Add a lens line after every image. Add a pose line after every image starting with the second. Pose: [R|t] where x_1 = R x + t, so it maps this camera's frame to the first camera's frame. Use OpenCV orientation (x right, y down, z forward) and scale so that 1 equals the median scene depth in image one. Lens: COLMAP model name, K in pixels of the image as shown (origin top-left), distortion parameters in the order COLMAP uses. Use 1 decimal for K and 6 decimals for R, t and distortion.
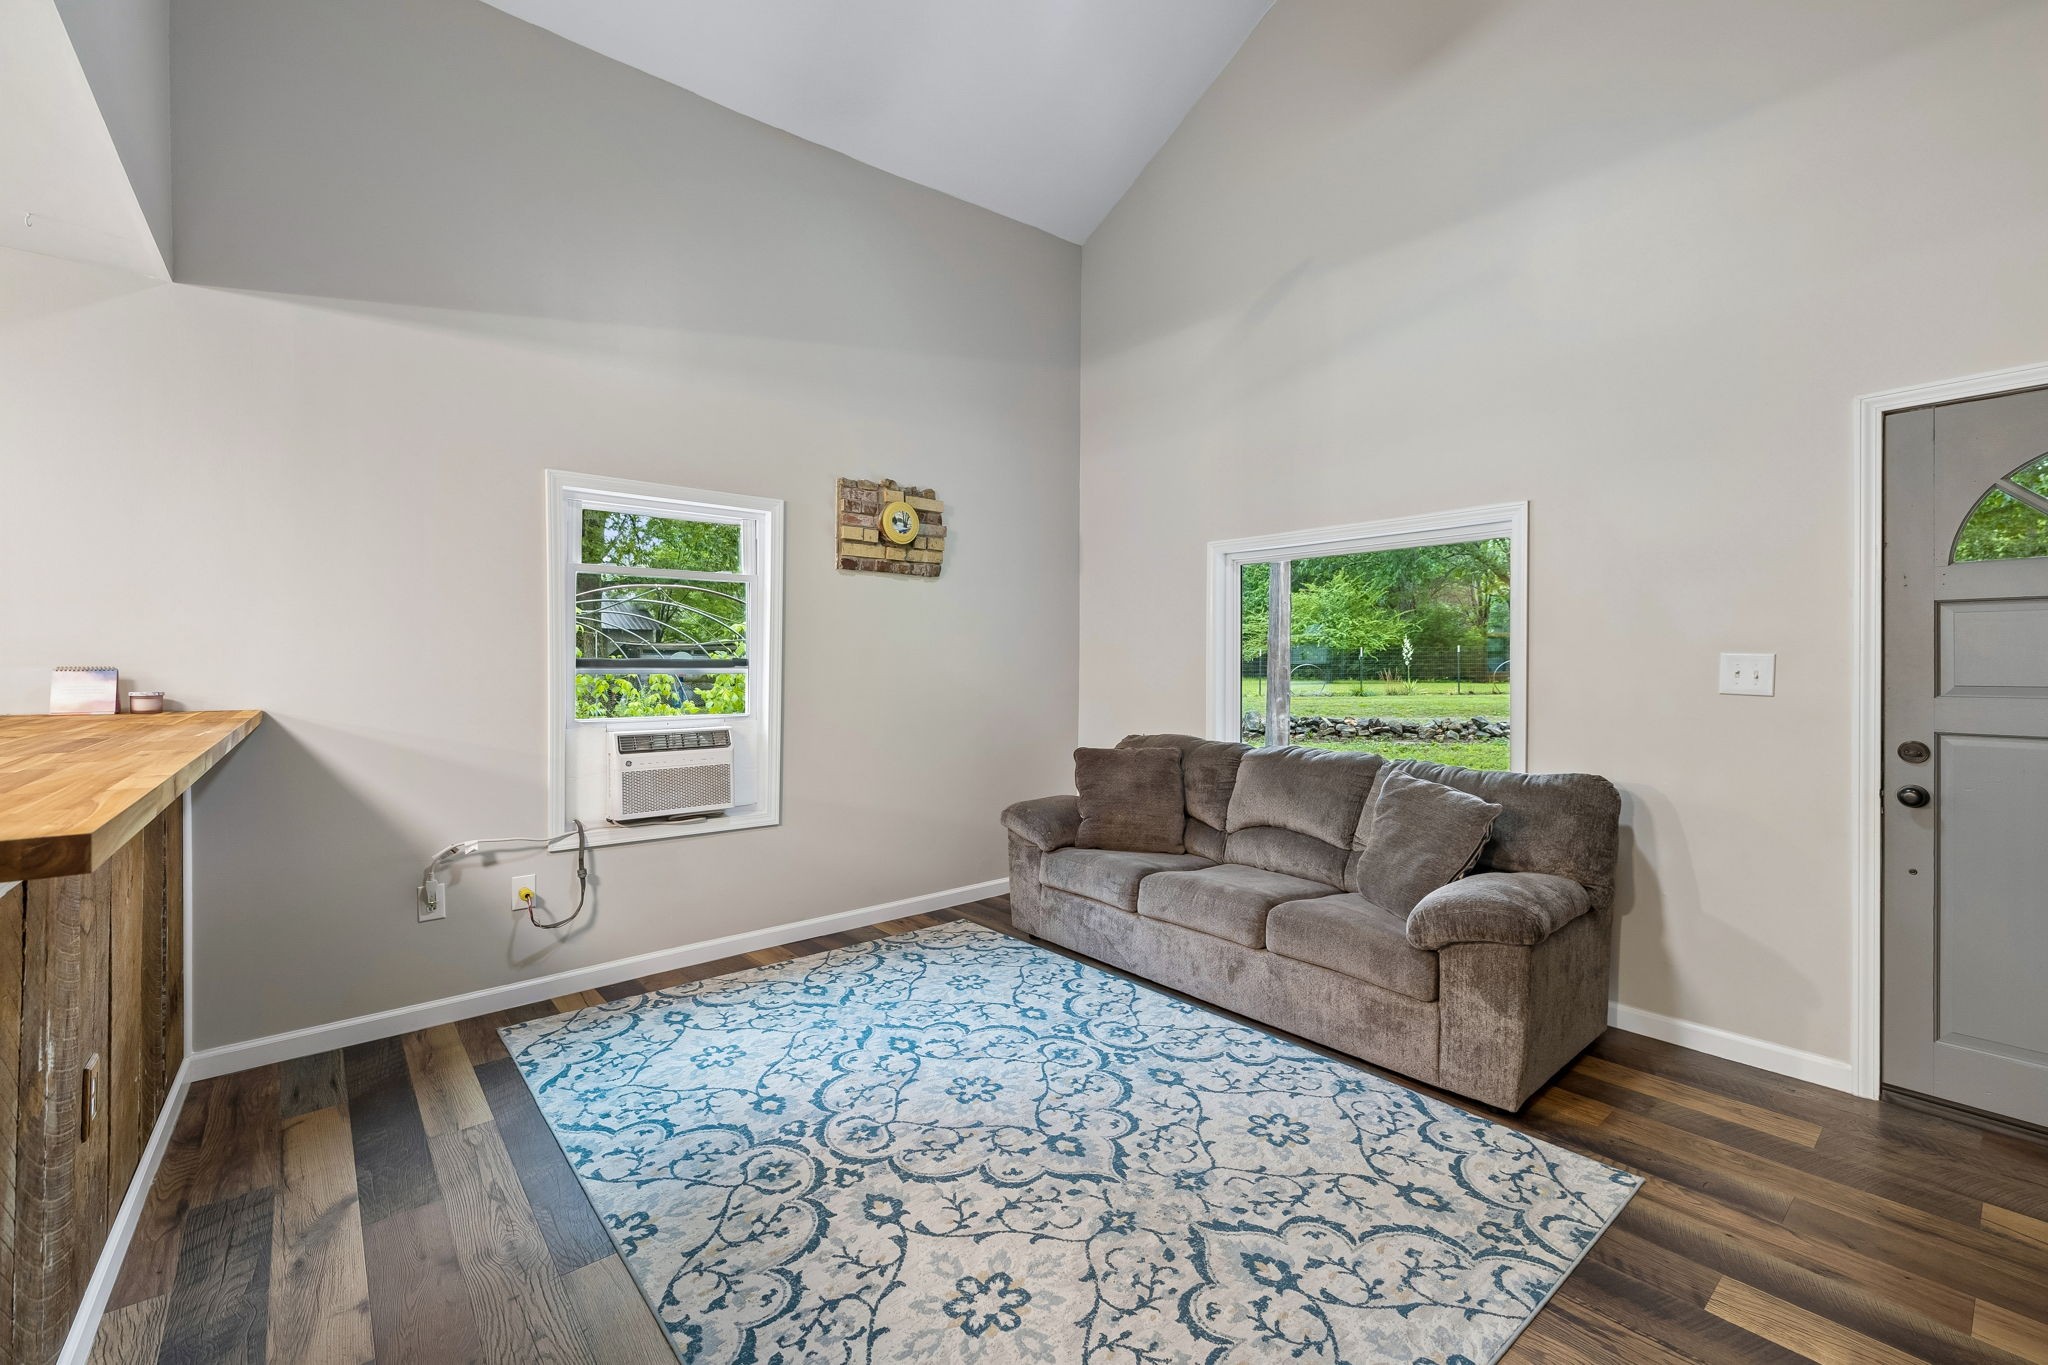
lens RADIAL K [[860.5, 0, 1009.9], [0, 860.5, 663.5], [0, 0, 1]] dist [-0.002170, 0.000766]
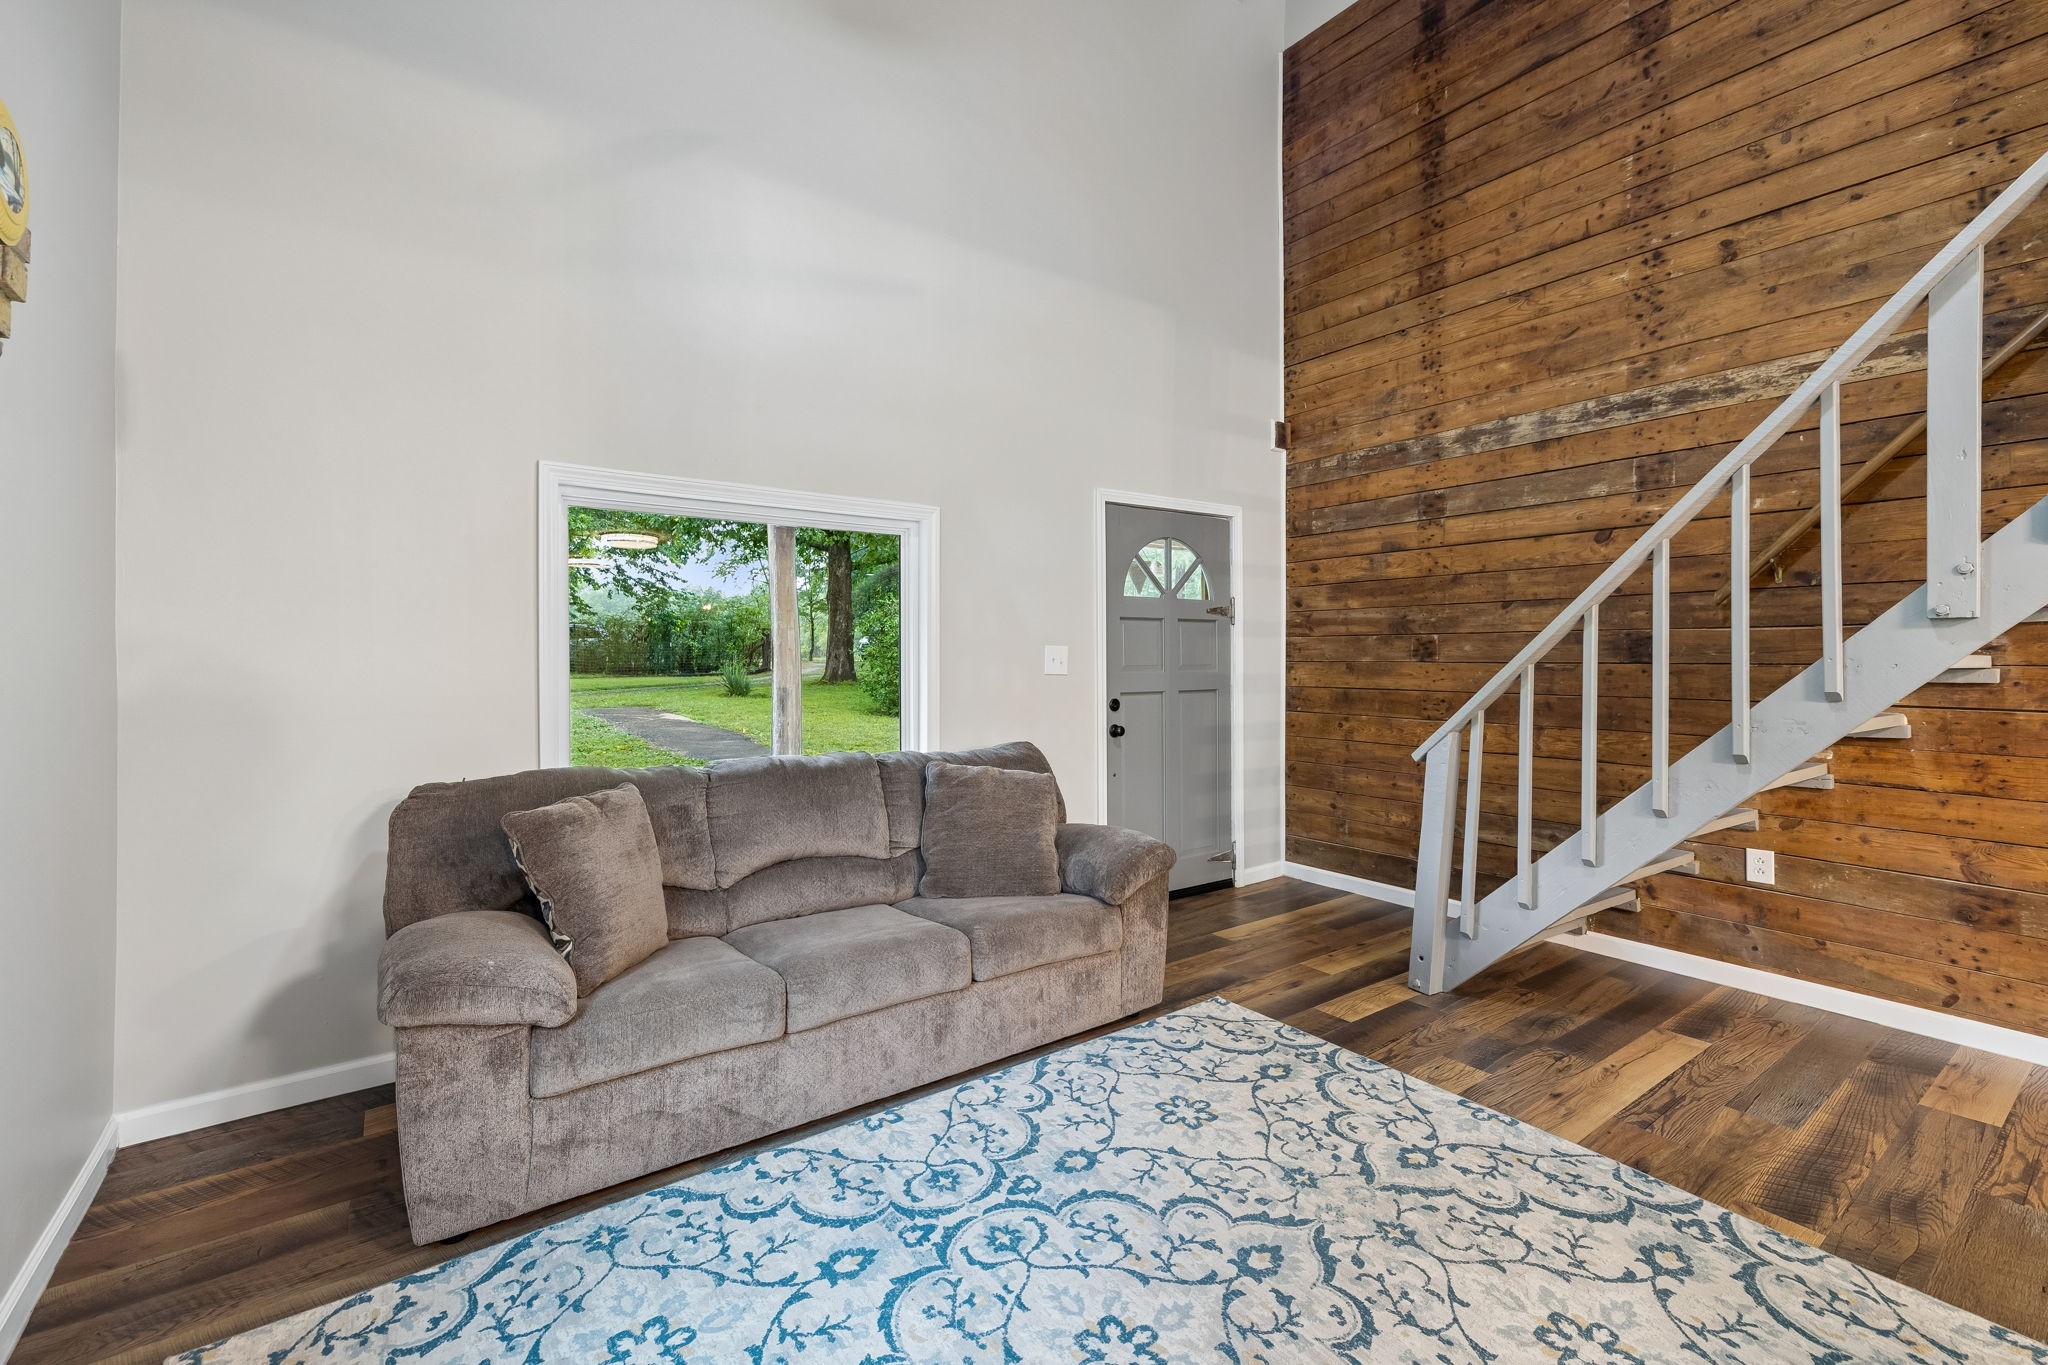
lens RADIAL K [[860.5, 0, 1028.3], [0, 860.5, 667.7], [0, 0, 1]] dist [-0.002170, 0.000766]
pose [[0.063284, -0.013350, 0.997906, -0.635963], [0.001485, 0.999911, 0.013282, 0.004627], [-0.997994, 0.000641, 0.063299, 1.013638]]
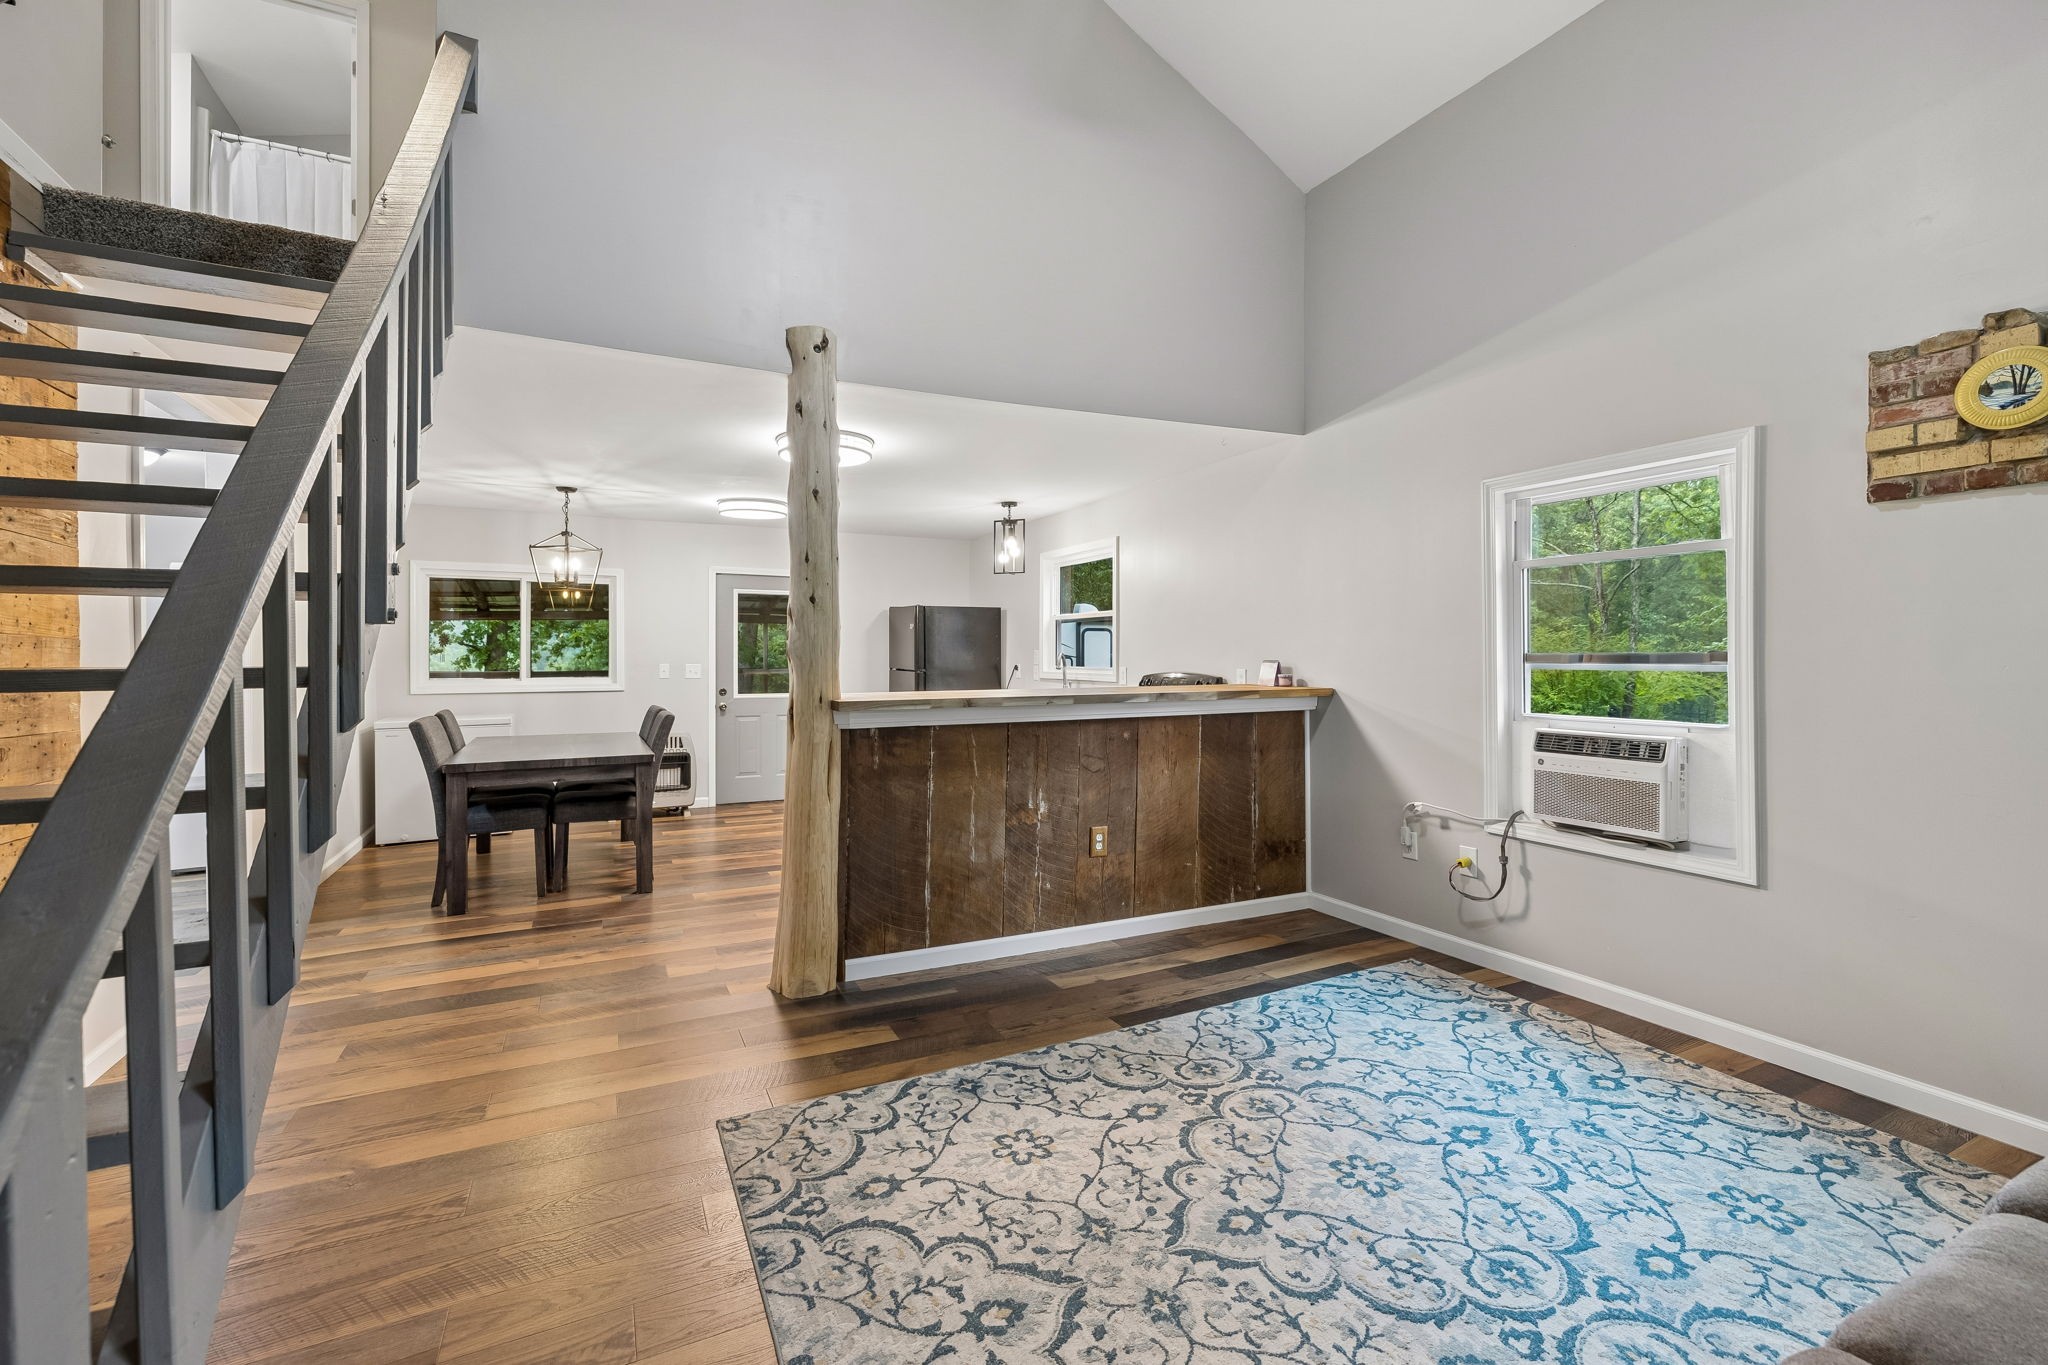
lens RADIAL K [[860.5, 0, 1022.0], [0, 860.5, 651.0], [0, 0, 1]] dist [-0.002170, 0.000766]
pose [[-0.230225, -0.007345, -0.973110, 0.830721], [0.001554, 0.999967, -0.007916, -0.001705], [0.973136, -0.003335, -0.230206, 0.860540]]
